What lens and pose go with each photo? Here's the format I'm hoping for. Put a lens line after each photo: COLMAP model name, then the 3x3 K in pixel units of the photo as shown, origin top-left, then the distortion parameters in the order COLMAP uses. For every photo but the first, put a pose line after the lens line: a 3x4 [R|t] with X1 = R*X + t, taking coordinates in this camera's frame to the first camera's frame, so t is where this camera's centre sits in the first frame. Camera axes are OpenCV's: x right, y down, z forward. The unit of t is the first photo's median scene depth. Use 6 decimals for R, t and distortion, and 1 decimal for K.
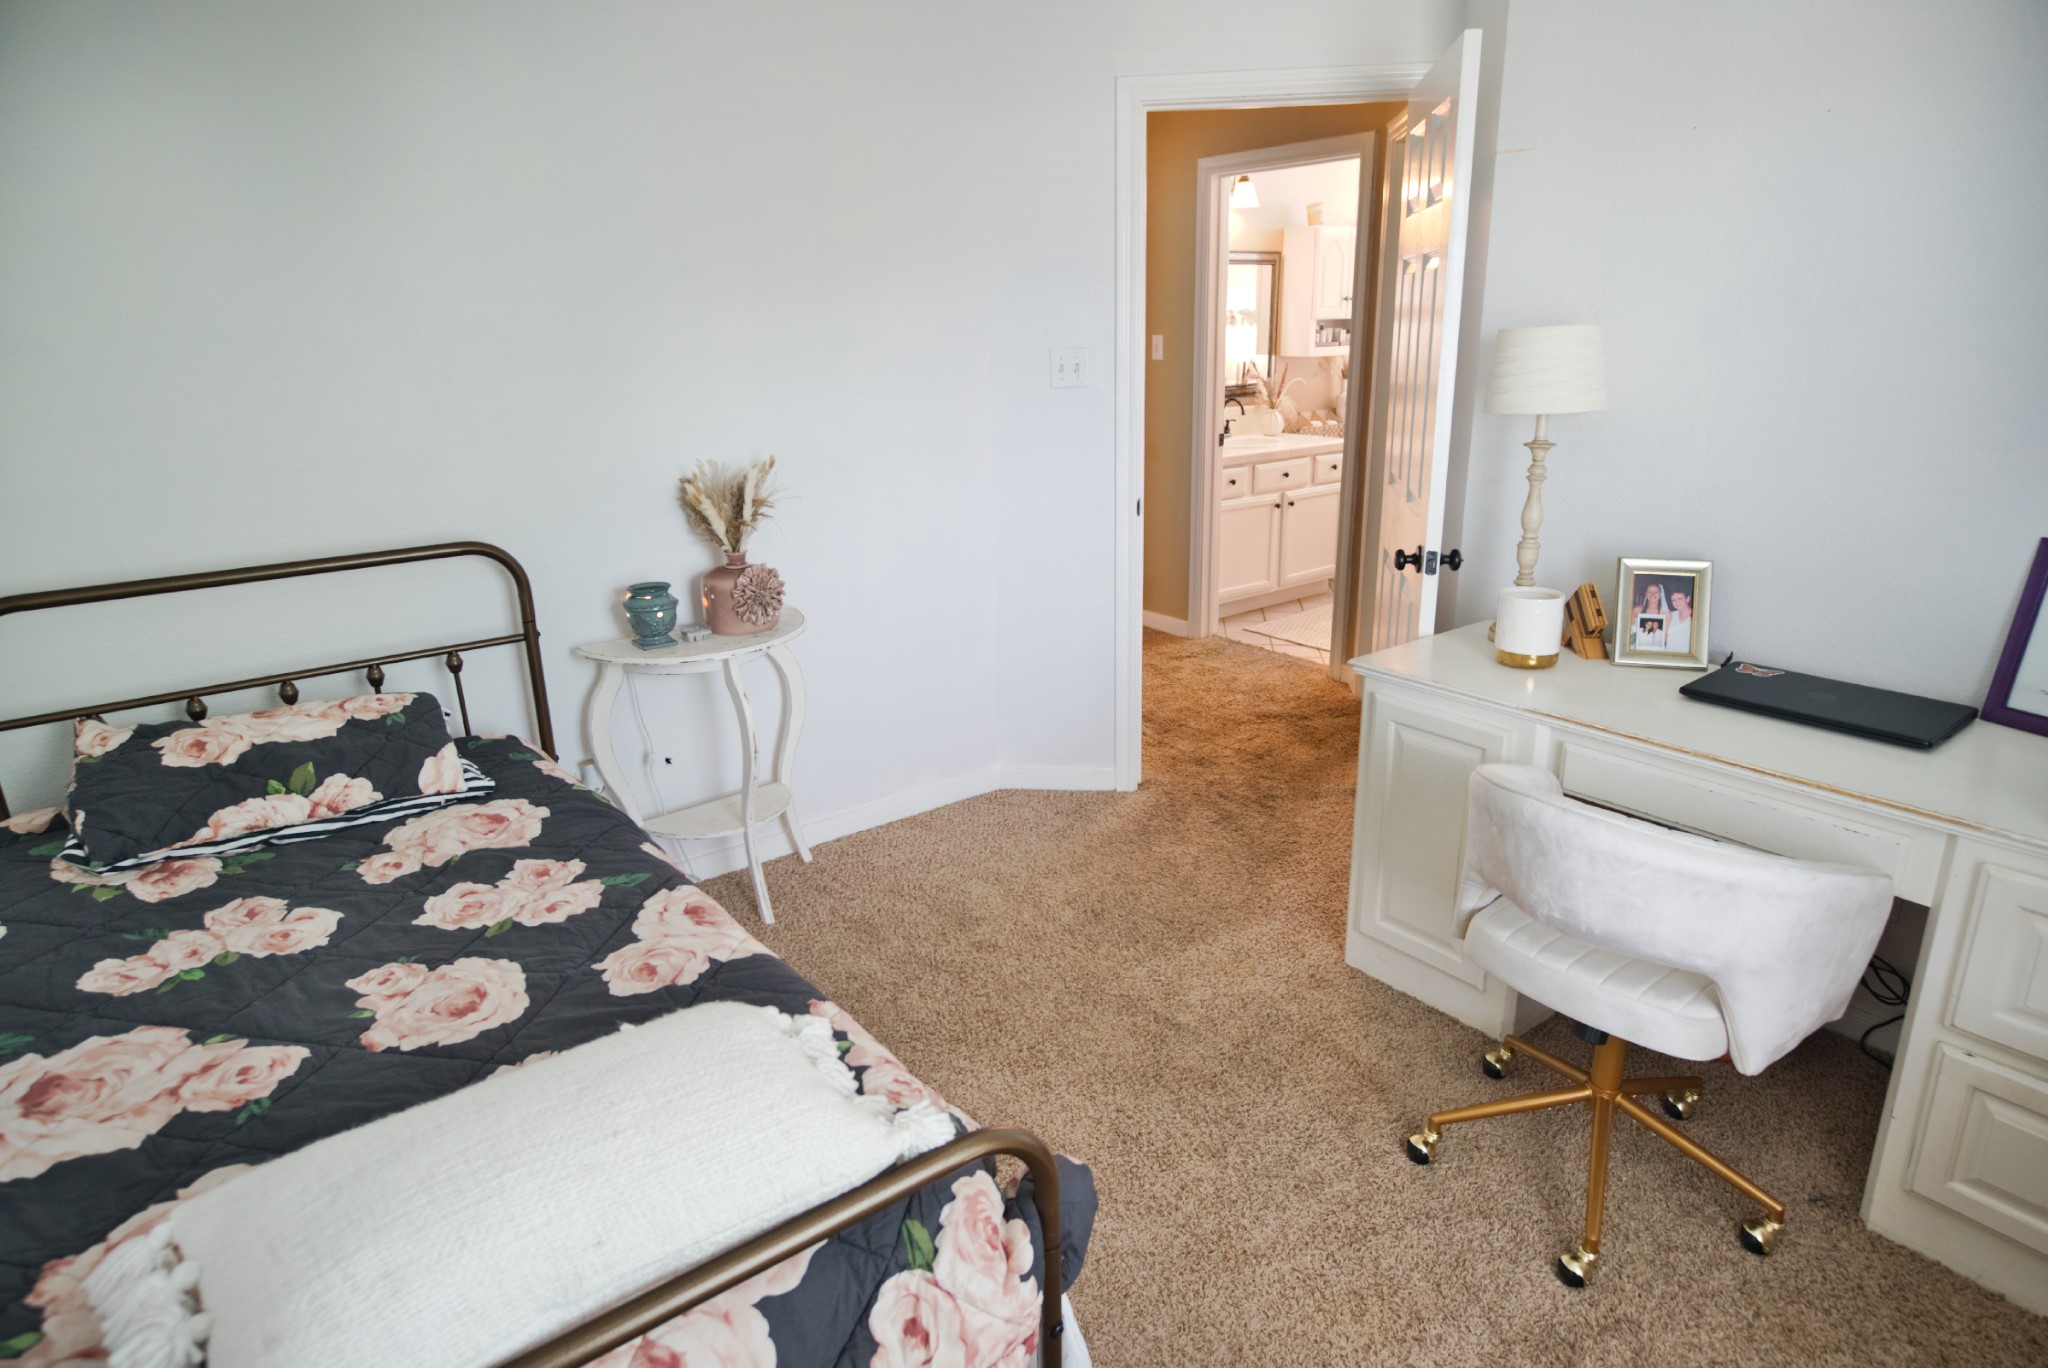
lens RADIAL K [[1157.9, 0, 1024.4], [0, 1157.9, 678.0], [0, 0, 1]] dist [-0.033026, 0.017222]
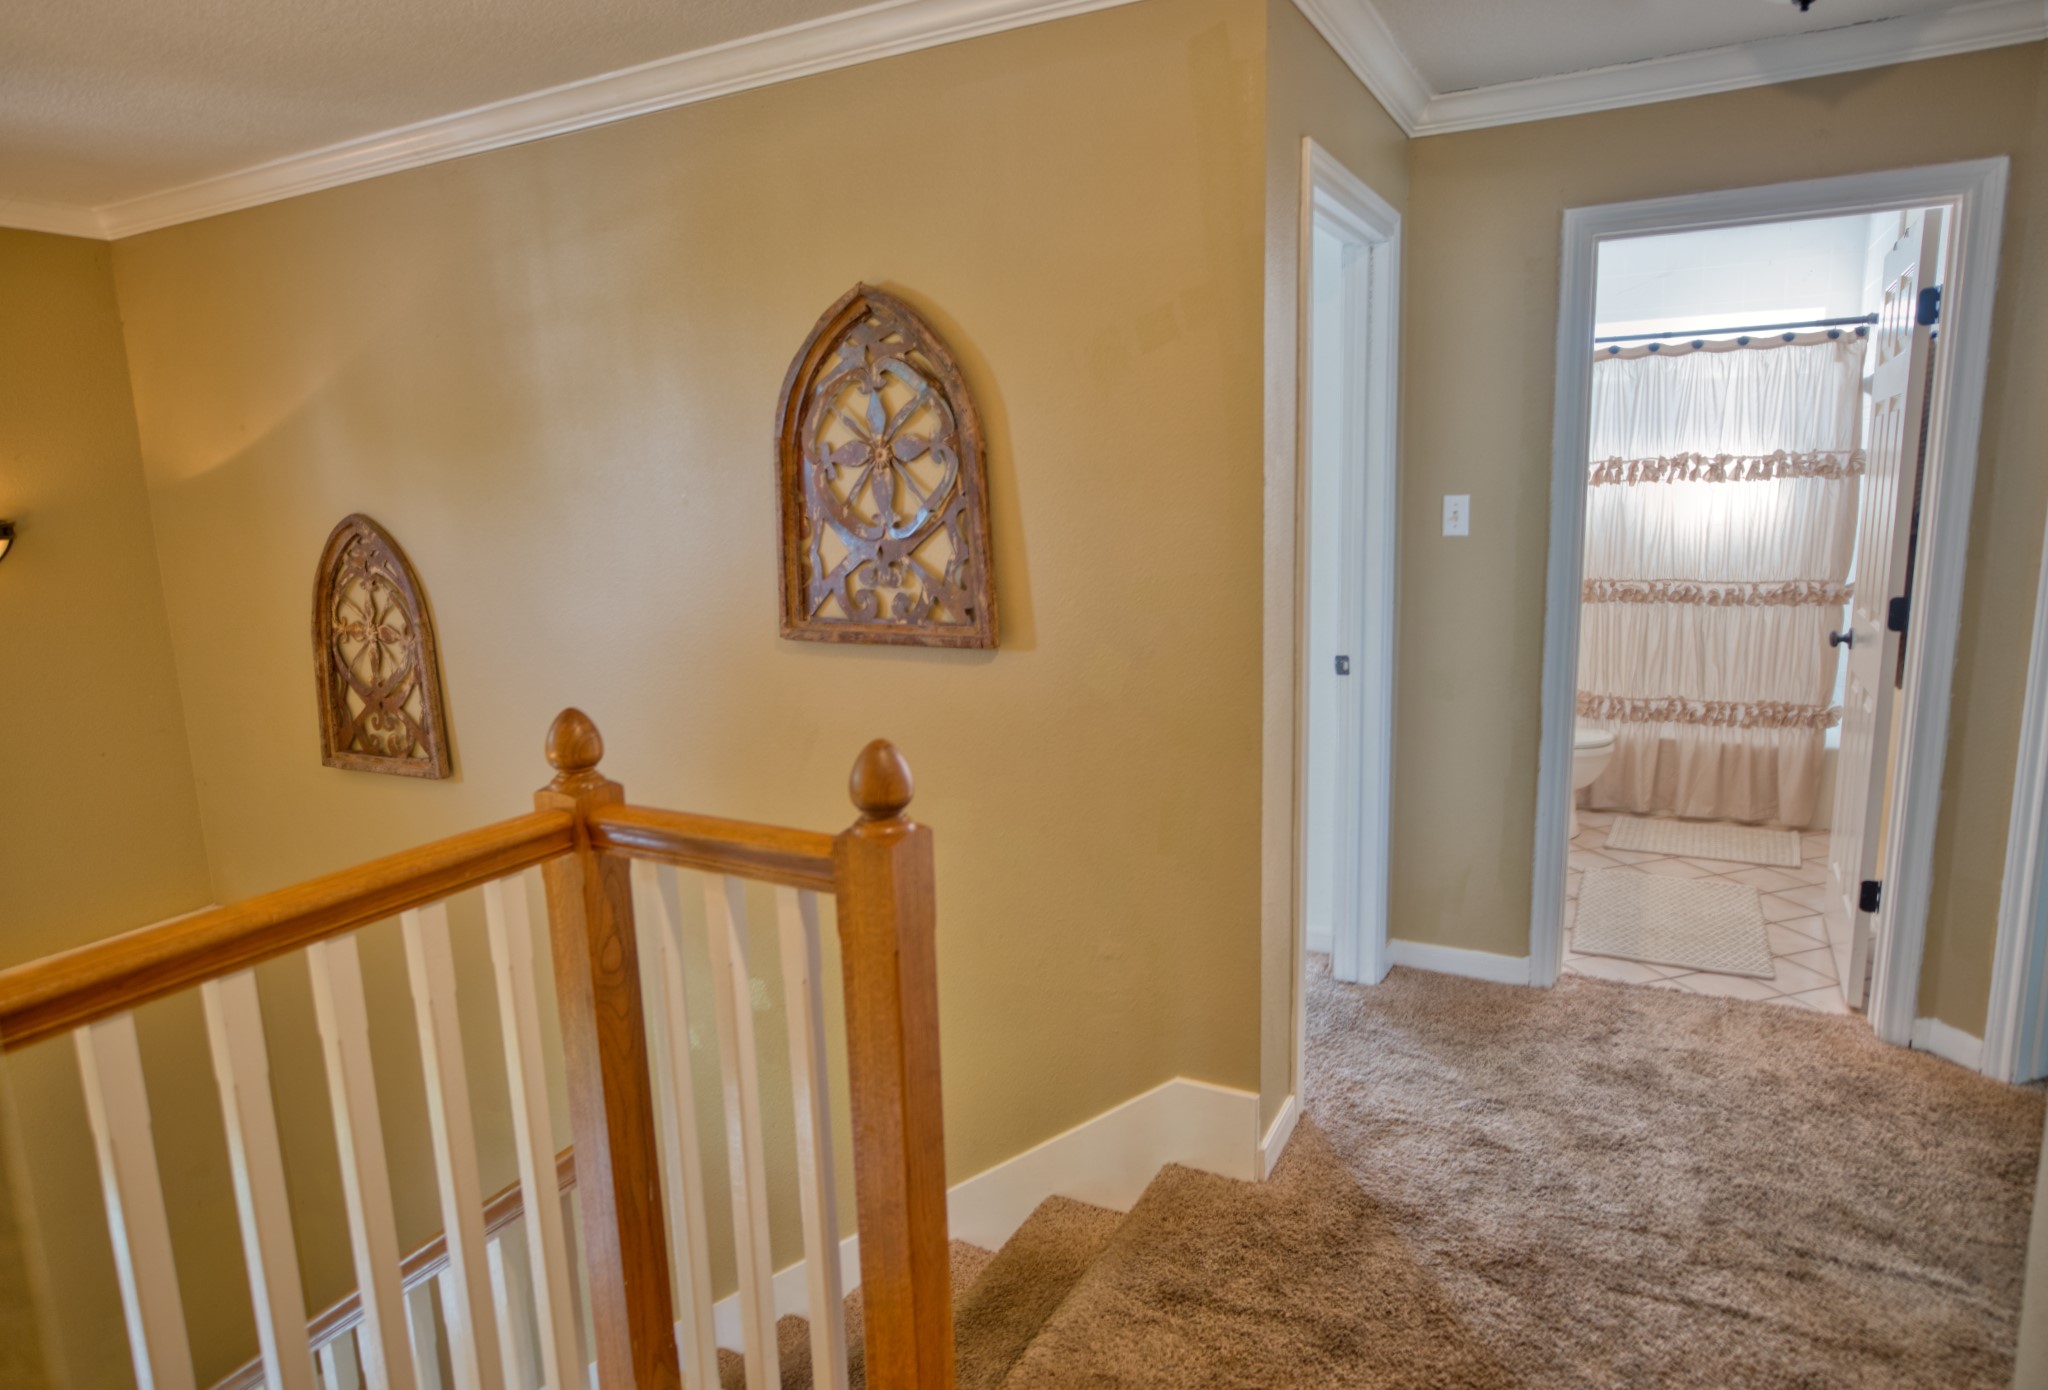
lens RADIAL K [[1207.3, 0, 1026.6], [0, 1207.3, 691.9], [0, 0, 1]] dist [-0.018963, 0.003709]
pose [[0.908805, -0.080461, 0.409390, -0.308578], [0.134765, 0.985242, -0.105526, -0.139840], [-0.394858, 0.151074, 0.906236, 0.465211]]
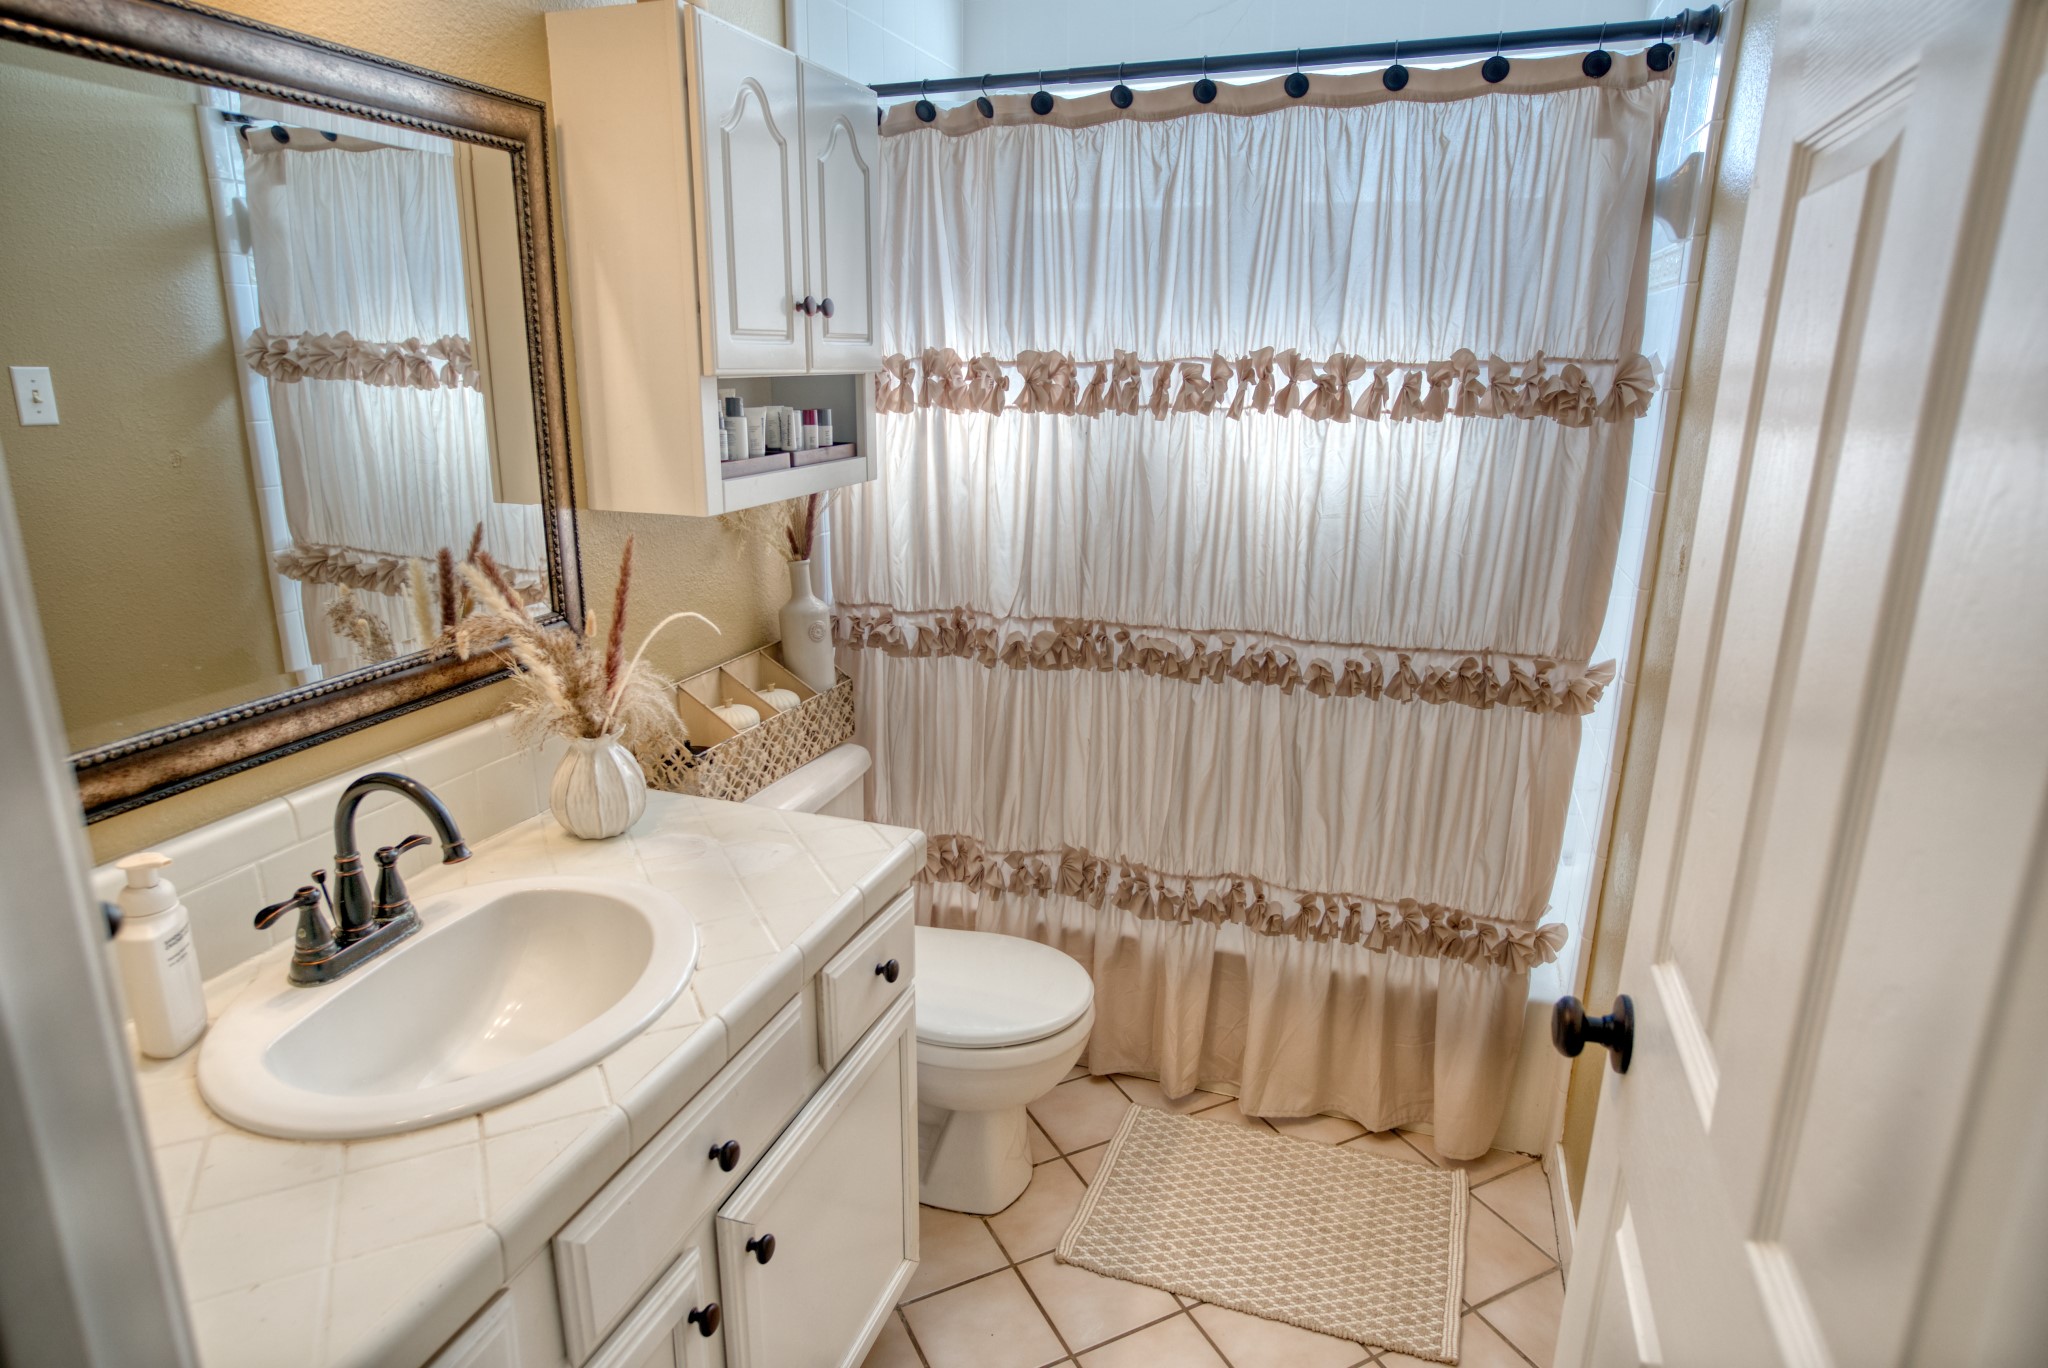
lens RADIAL K [[1157.9, 0, 1023.8], [0, 1157.9, 678.4], [0, 0, 1]] dist [-0.033026, 0.017222]
pose [[0.827985, -0.115400, 0.548747, 0.158801], [0.137755, 0.990466, 0.000439, -0.233477], [-0.543566, 0.075230, 0.835988, 0.747319]]
